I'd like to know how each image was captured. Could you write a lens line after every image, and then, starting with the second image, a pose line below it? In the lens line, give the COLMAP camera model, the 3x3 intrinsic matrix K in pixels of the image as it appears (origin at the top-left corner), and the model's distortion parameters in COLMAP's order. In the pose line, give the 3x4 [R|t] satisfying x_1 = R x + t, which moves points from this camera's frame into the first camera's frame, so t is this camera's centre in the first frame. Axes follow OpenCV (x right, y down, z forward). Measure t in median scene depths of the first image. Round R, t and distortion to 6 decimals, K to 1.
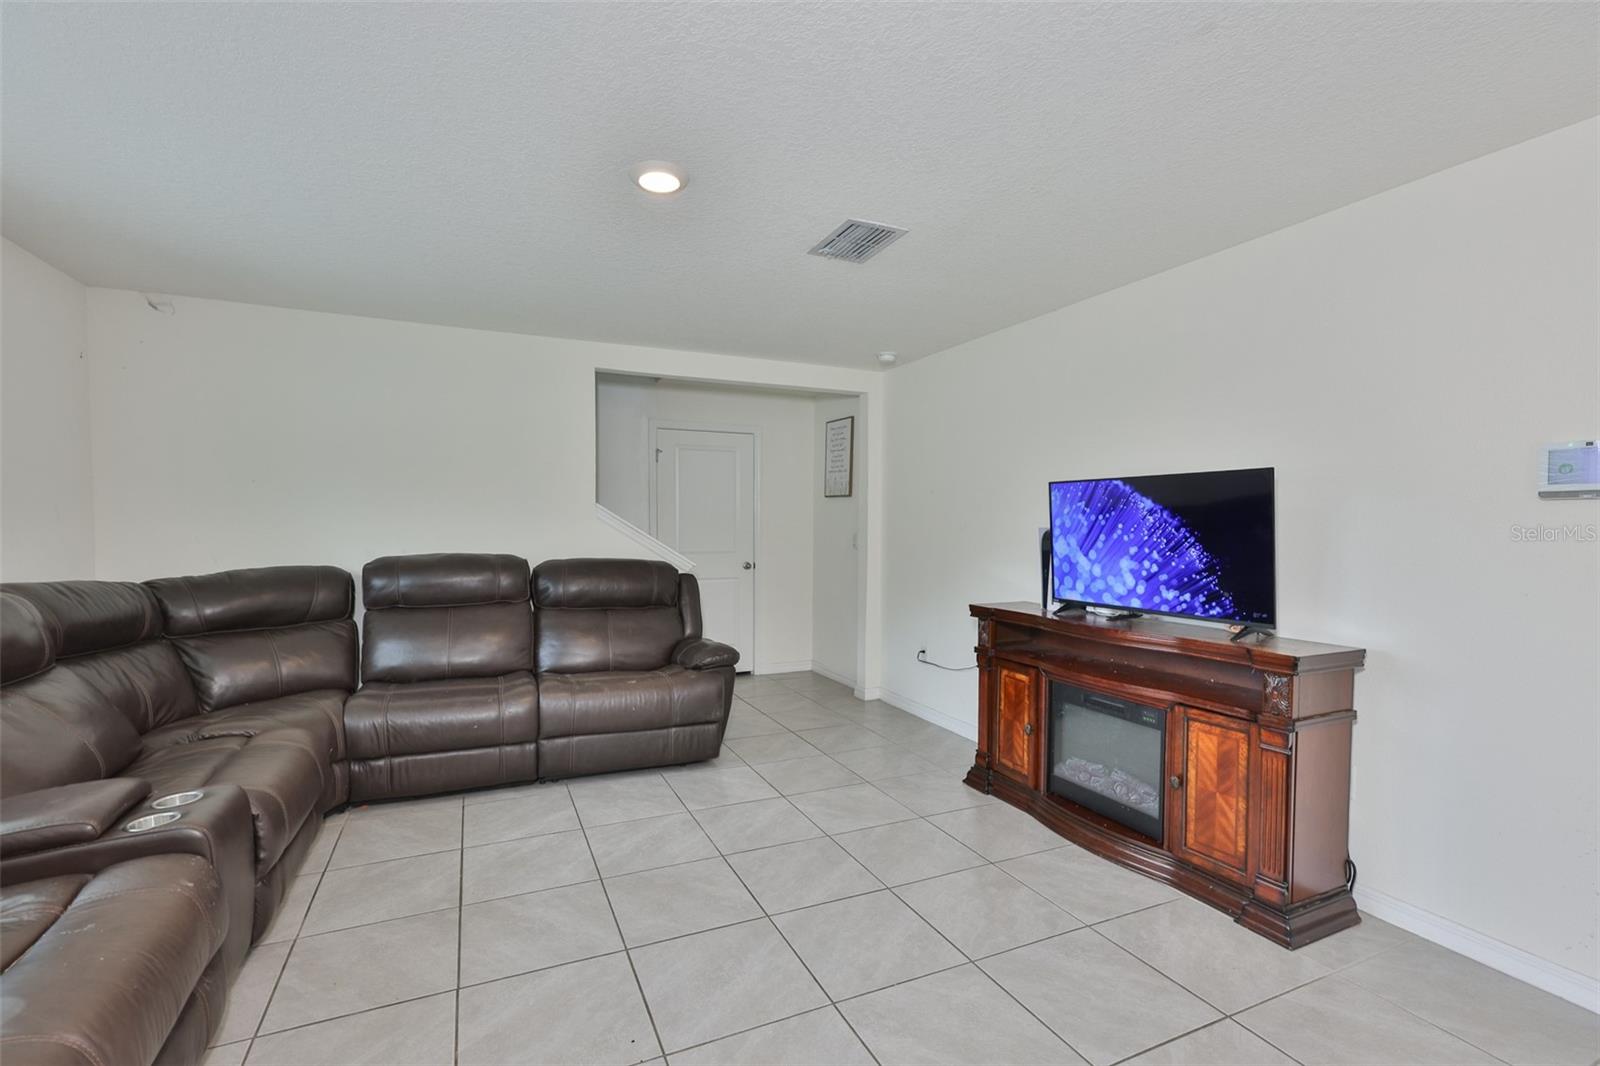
lens RADIAL K [[691.1, 0, 800.3], [0, 691.1, 541.5], [0, 0, 1]] dist [-0.001628, 0.001182]
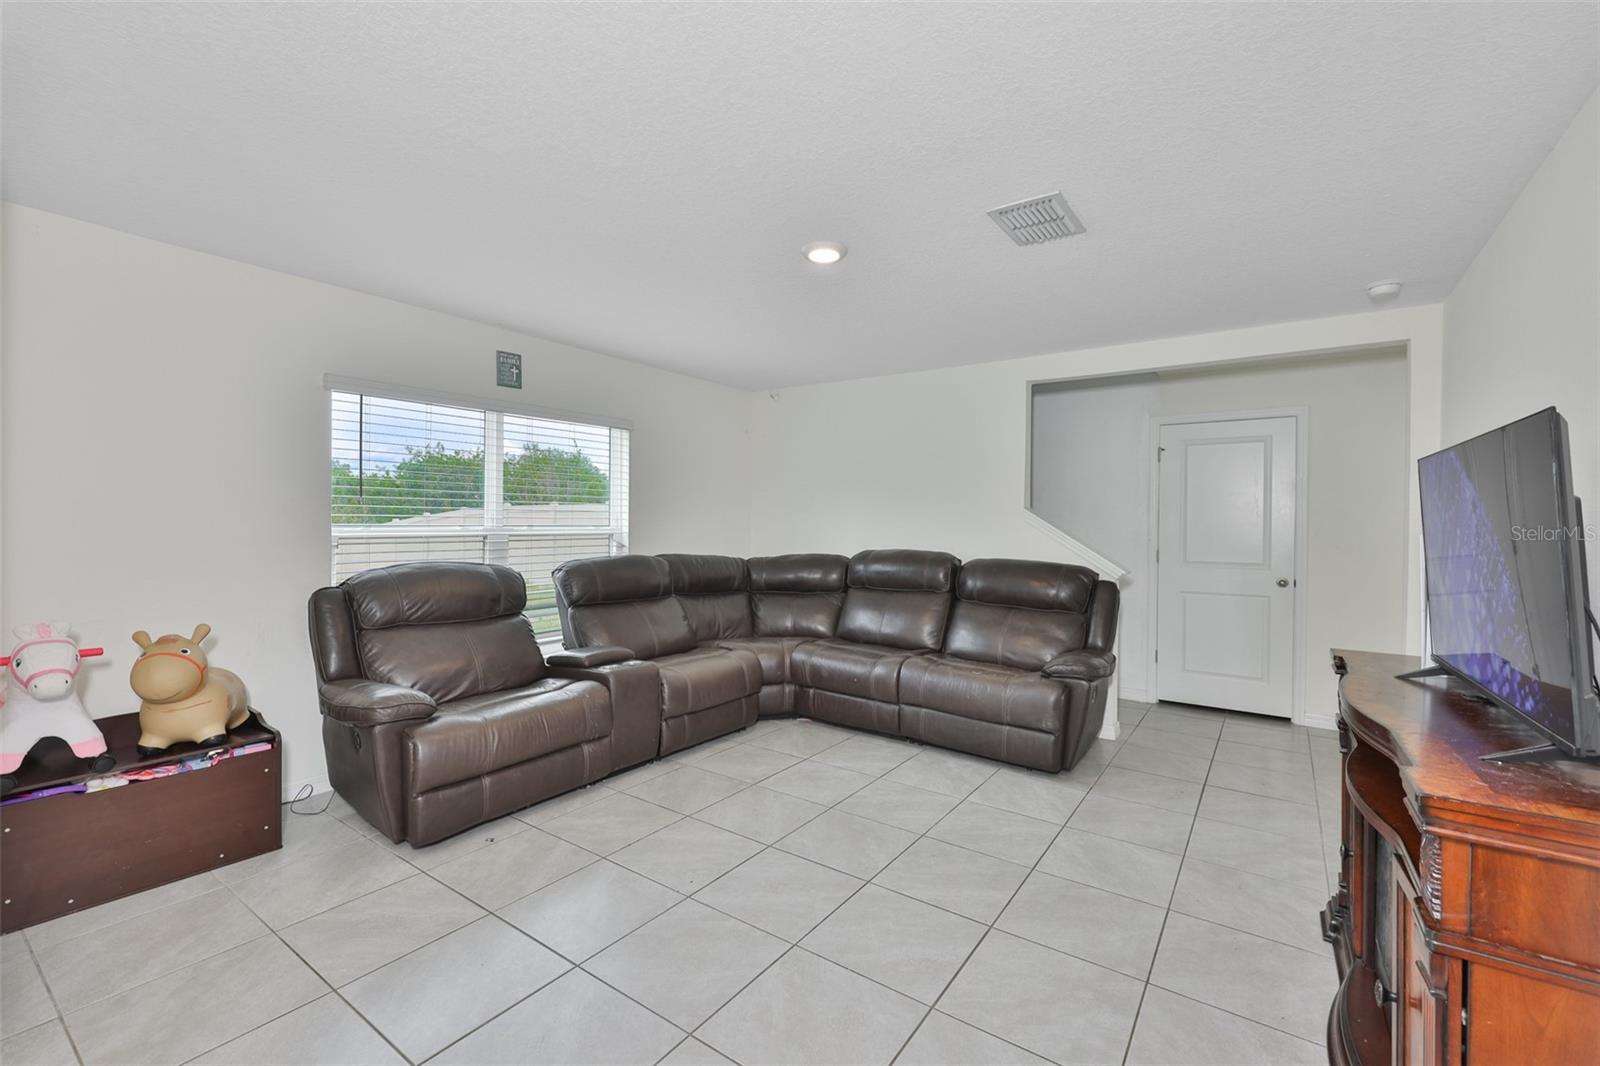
lens RADIAL K [[691.1, 0, 815.4], [0, 691.1, 517.6], [0, 0, 1]] dist [-0.001628, 0.001182]
pose [[0.515366, -0.006084, -0.856949, 0.578961], [-0.031502, 0.999164, -0.026039, -0.003291], [0.856391, 0.040415, 0.514744, 0.229447]]
